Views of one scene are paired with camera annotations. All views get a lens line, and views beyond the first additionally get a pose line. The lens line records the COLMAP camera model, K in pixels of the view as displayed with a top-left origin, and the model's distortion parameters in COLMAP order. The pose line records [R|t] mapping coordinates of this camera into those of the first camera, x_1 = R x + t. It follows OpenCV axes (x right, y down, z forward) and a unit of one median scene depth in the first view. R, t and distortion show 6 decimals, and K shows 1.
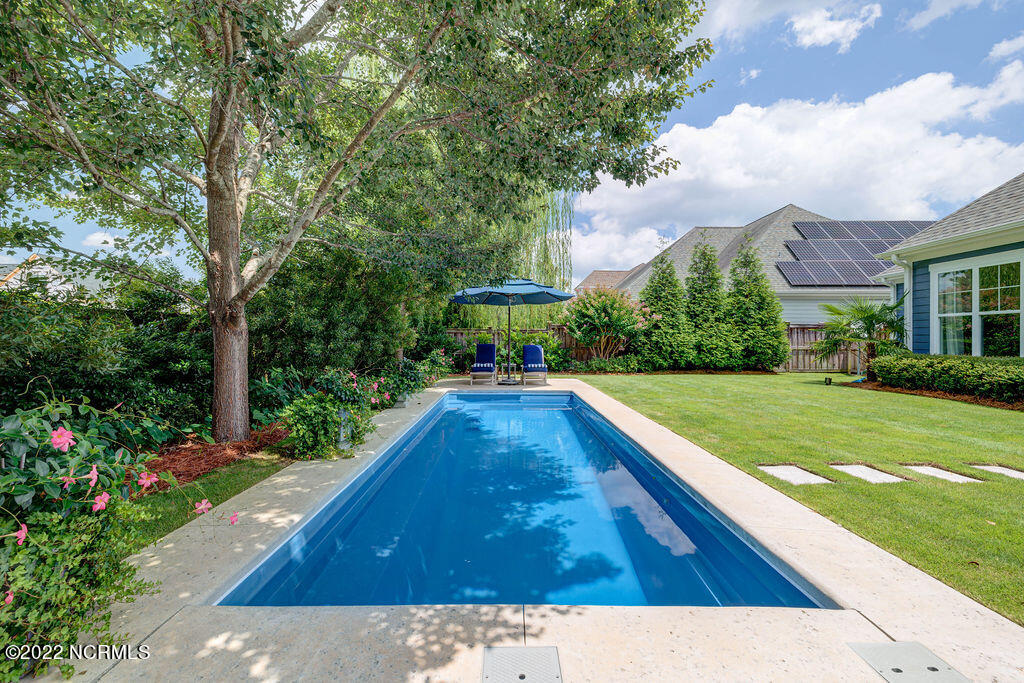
lens RADIAL K [[440.0, 0, 512.0], [0, 440.0, 341.5], [0, 0, 1]] dist [0.002205, 0.000238]
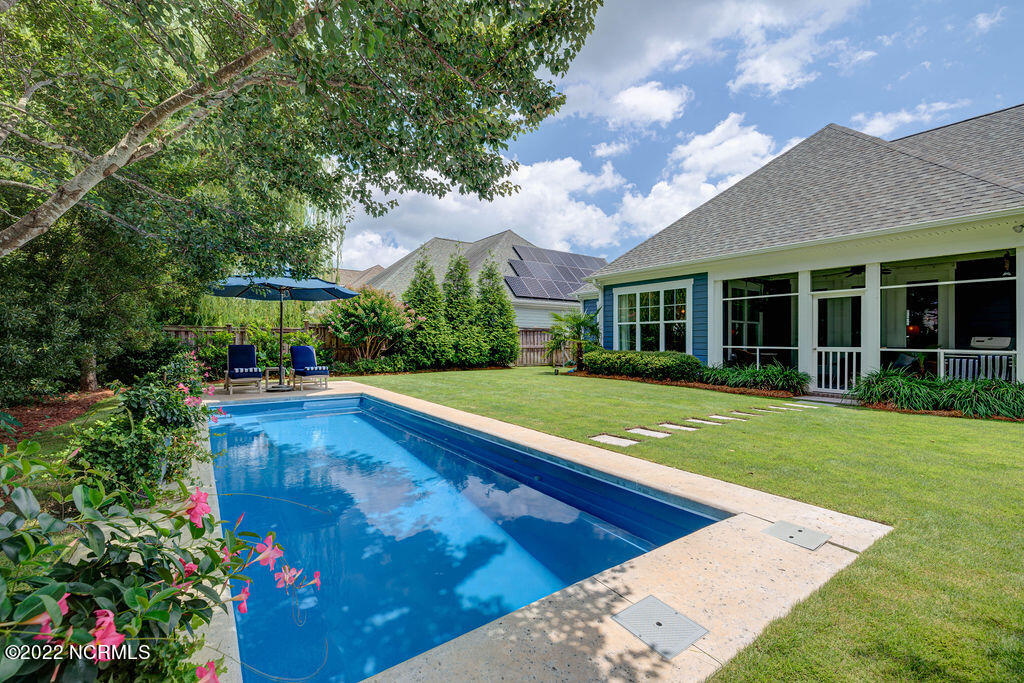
lens RADIAL K [[433.4, 0, 504.4], [0, 433.4, 338.6], [0, 0, 1]] dist [-0.000558, -0.000156]
pose [[0.820149, 0.003301, 0.572140, -0.128830], [0.001238, 0.999971, -0.007543, 0.000674], [-0.572148, 0.006895, 0.820121, 0.036308]]
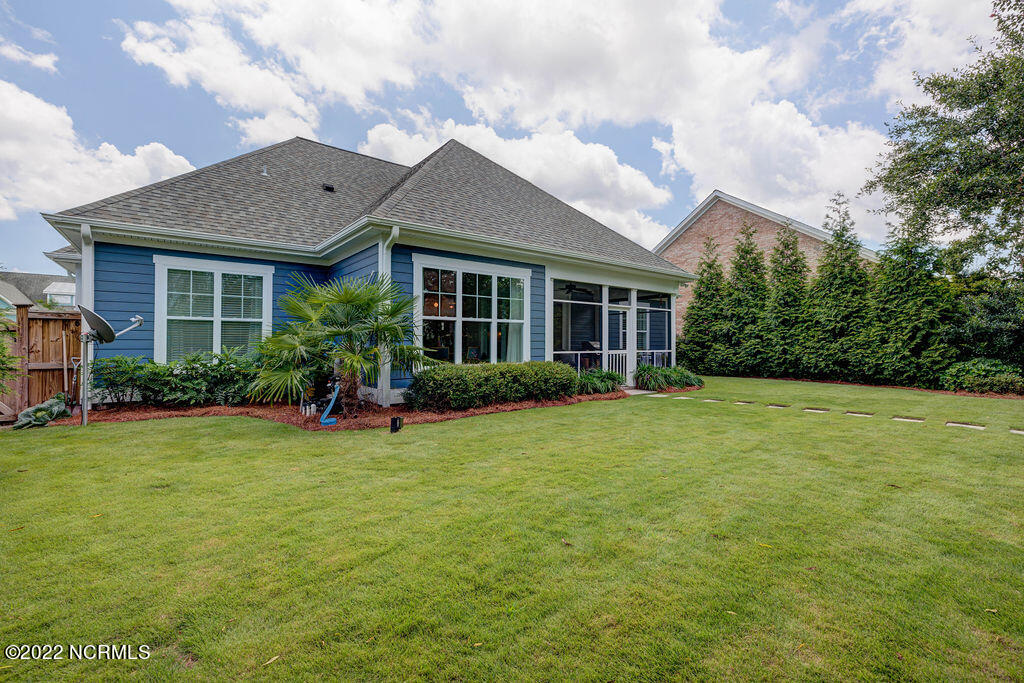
lens RADIAL K [[433.4, 0, 504.4], [0, 433.4, 338.6], [0, 0, 1]] dist [-0.000558, -0.000156]
pose [[-0.622878, -0.000940, 0.782319, 0.196003], [0.000885, 0.999998, 0.001906, -0.017223], [-0.782319, 0.001880, -0.622876, 1.139389]]
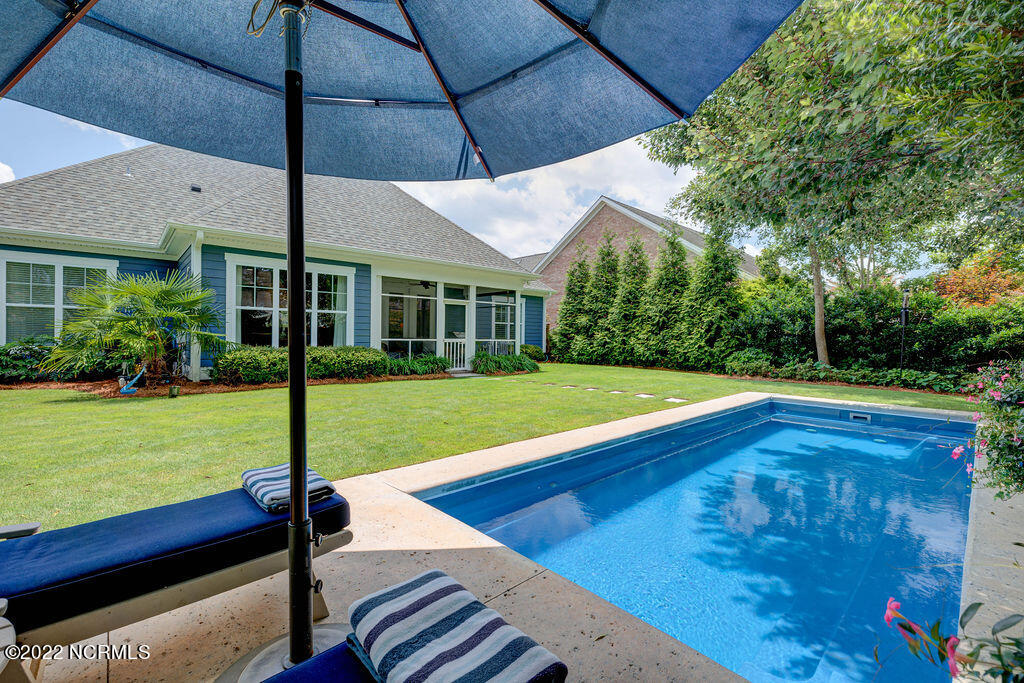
lens RADIAL K [[433.4, 0, 504.4], [0, 433.4, 338.6], [0, 0, 1]] dist [-0.000558, -0.000156]
pose [[-0.675593, -0.019028, 0.737029, -0.114323], [-0.009384, 0.999808, 0.017211, -0.010226], [-0.737215, 0.004712, -0.675642, 0.995862]]
